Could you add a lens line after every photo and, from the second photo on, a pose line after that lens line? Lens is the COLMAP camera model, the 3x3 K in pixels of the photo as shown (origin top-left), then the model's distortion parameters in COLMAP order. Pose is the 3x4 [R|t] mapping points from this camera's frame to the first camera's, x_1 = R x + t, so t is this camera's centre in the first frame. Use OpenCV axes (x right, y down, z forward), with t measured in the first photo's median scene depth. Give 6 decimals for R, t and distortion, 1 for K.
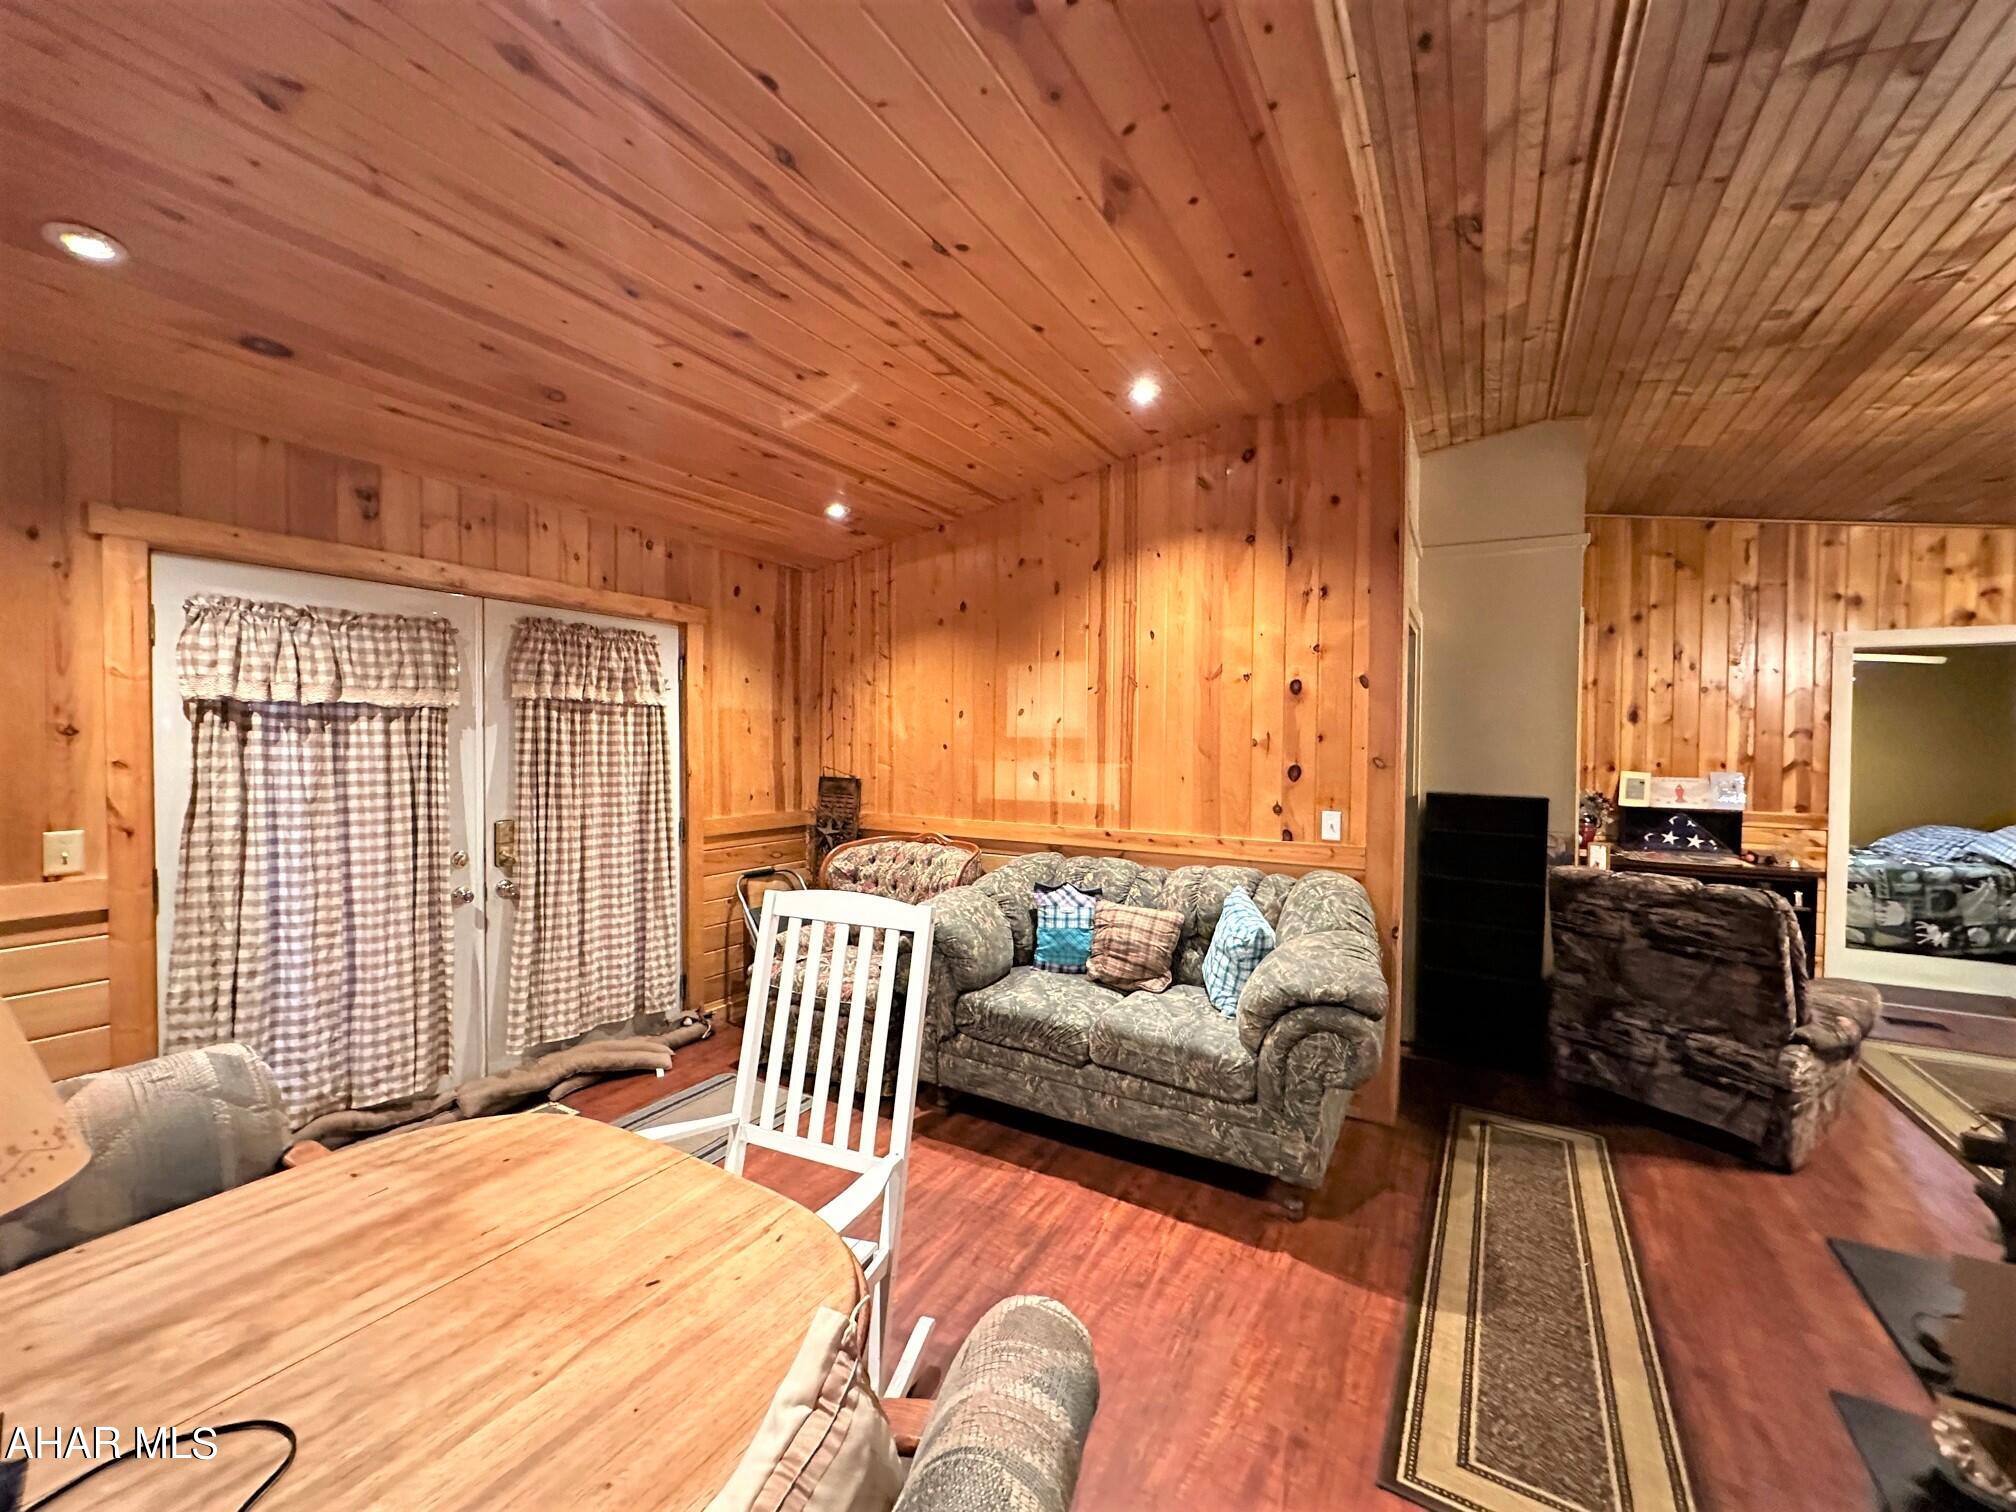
lens RADIAL K [[804.9, 0, 1008.4], [0, 804.9, 754.7], [0, 0, 1]] dist [-0.006999, 0.002348]
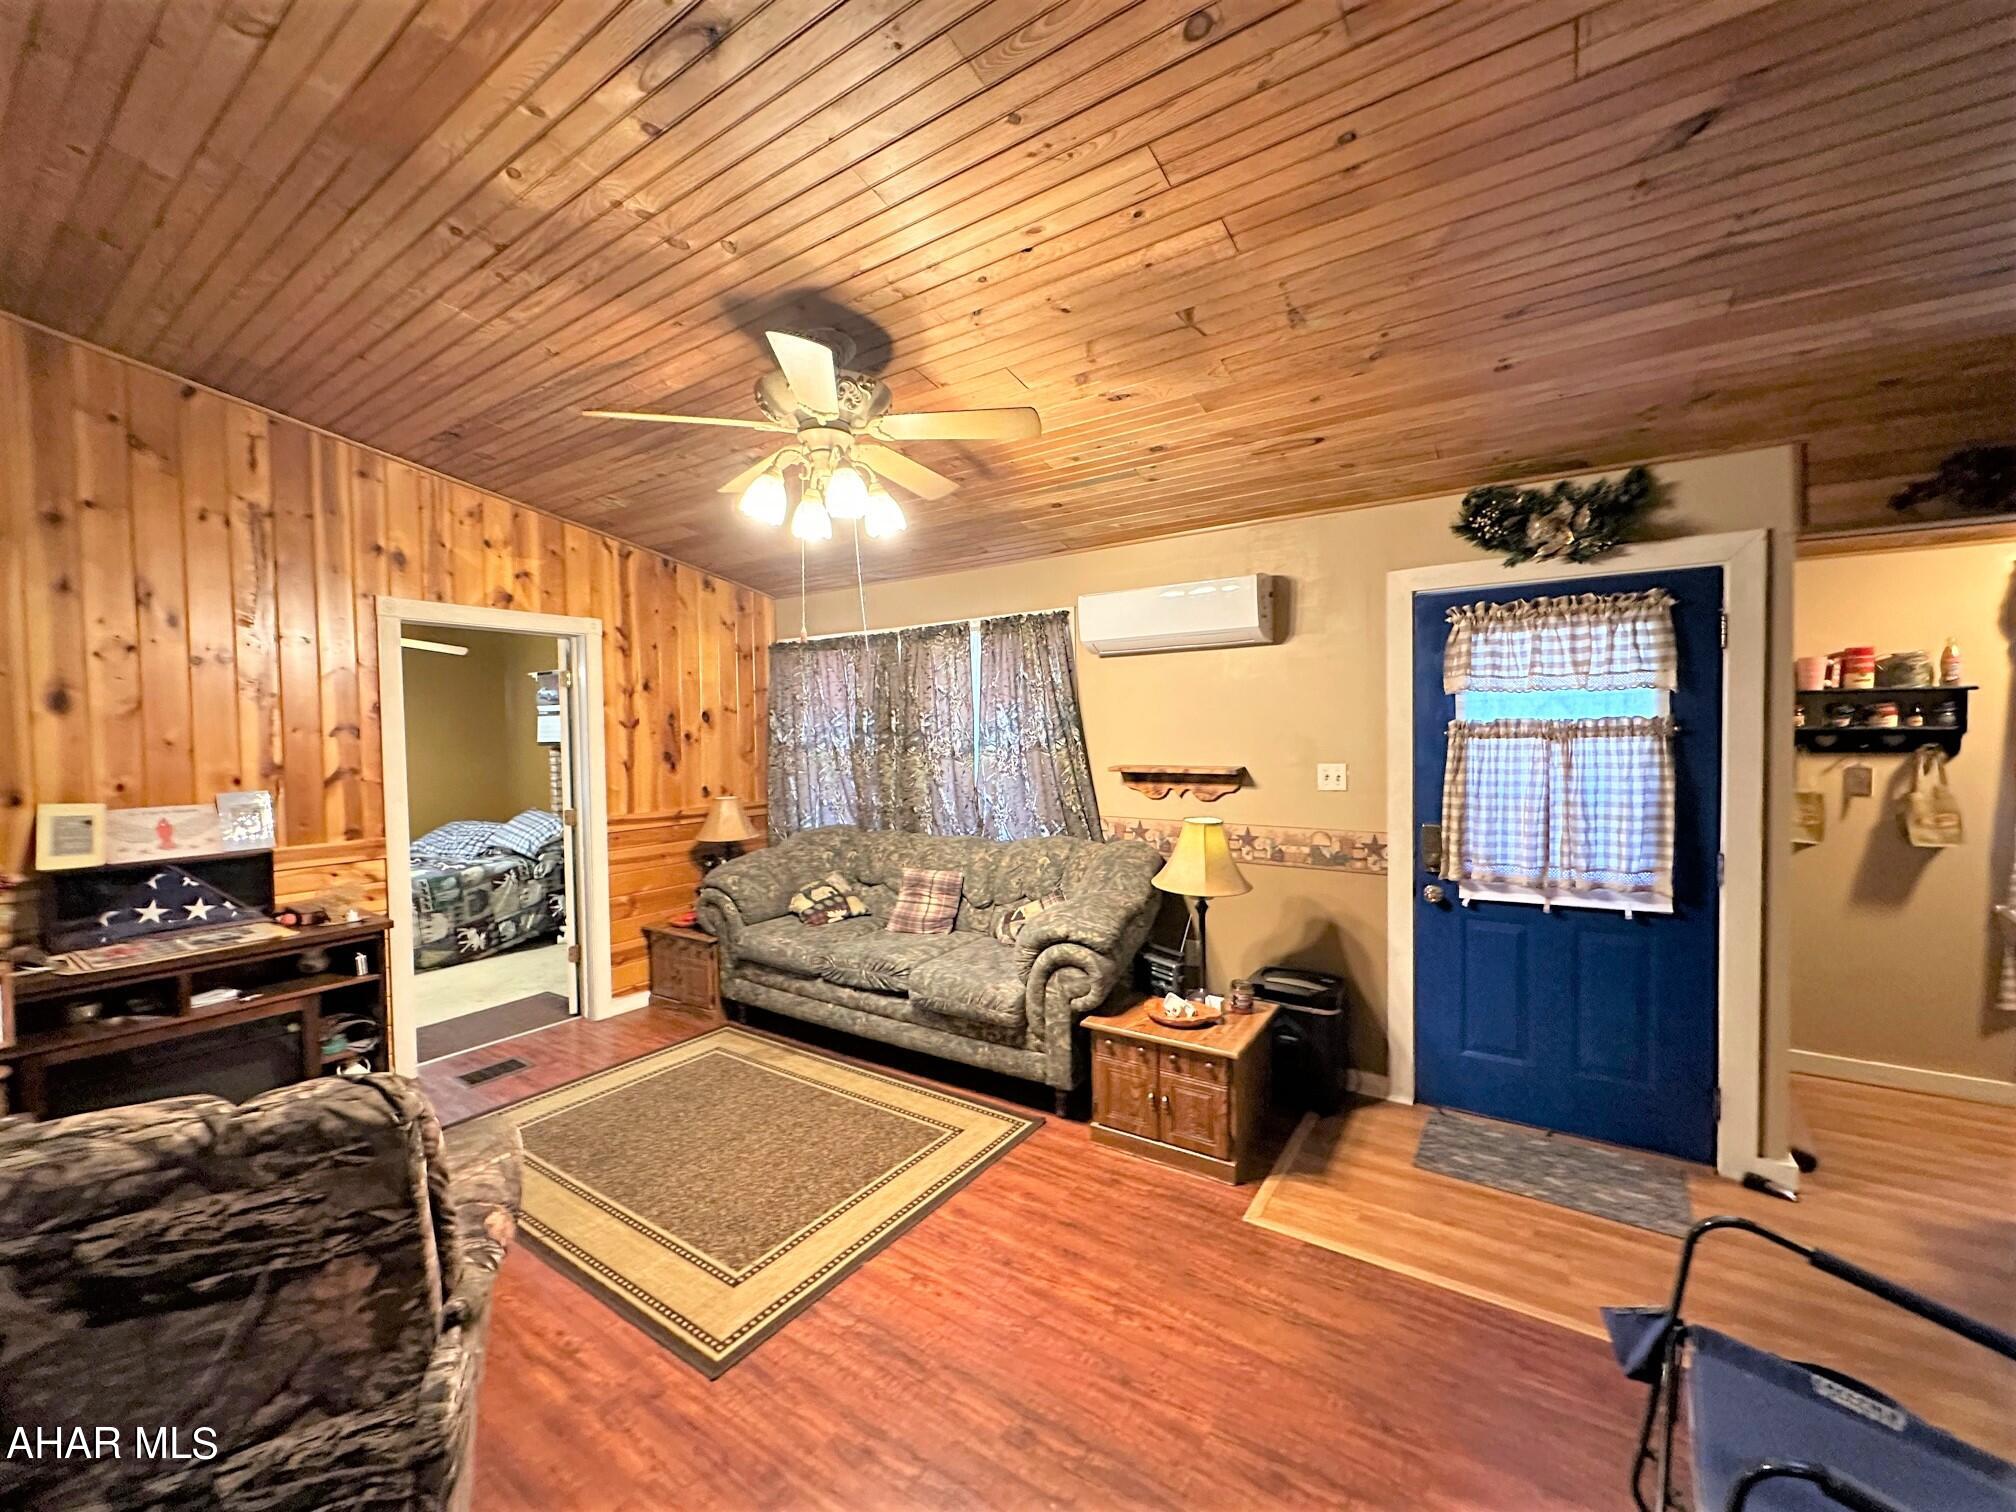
lens RADIAL K [[804.9, 0, 1008.4], [0, 804.9, 754.7], [0, 0, 1]] dist [-0.006999, 0.002348]
pose [[0.065934, -0.040444, 0.997004, 0.296743], [0.034123, 0.998685, 0.038255, -0.011508], [-0.997240, 0.031498, 0.067227, 0.343906]]
